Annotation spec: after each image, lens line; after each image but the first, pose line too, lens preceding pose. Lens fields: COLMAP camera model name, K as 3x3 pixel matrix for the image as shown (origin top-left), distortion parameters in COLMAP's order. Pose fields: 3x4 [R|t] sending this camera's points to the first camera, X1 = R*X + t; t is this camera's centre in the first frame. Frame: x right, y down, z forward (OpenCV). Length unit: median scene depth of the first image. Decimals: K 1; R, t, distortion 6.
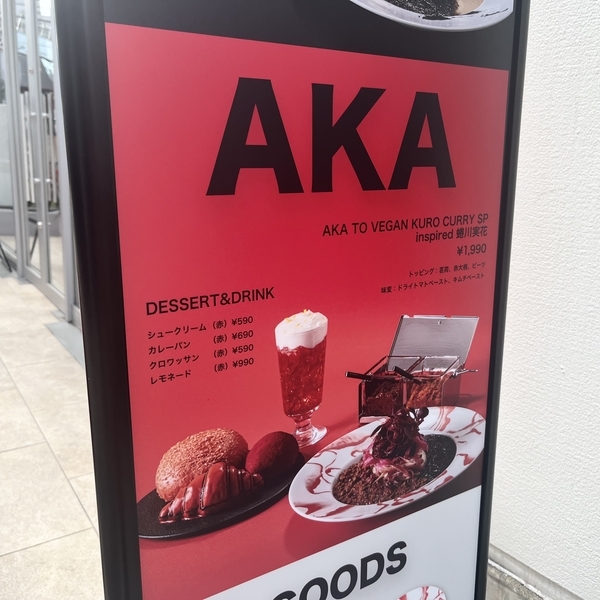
lens RADIAL K [[612.6, 0, 301.0], [0, 612.6, 299.2], [0, 0, 1]] dist [0.004937, 0.000000]
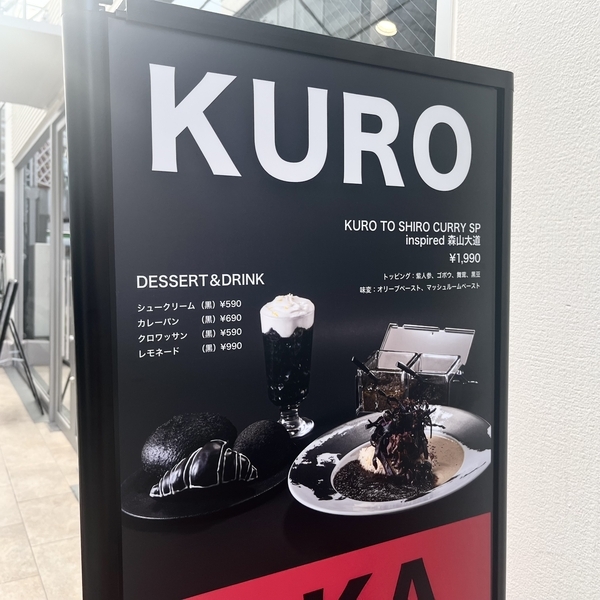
lens RADIAL K [[612.6, 0, 274.5], [0, 612.6, 300.0], [0, 0, 1]] dist [0.004937, 0.000000]
pose [[0.996508, -0.006197, -0.083270, 0.009448], [-0.007506, 0.986557, -0.163244, -0.107410], [0.083162, 0.163299, 0.983065, -0.031409]]
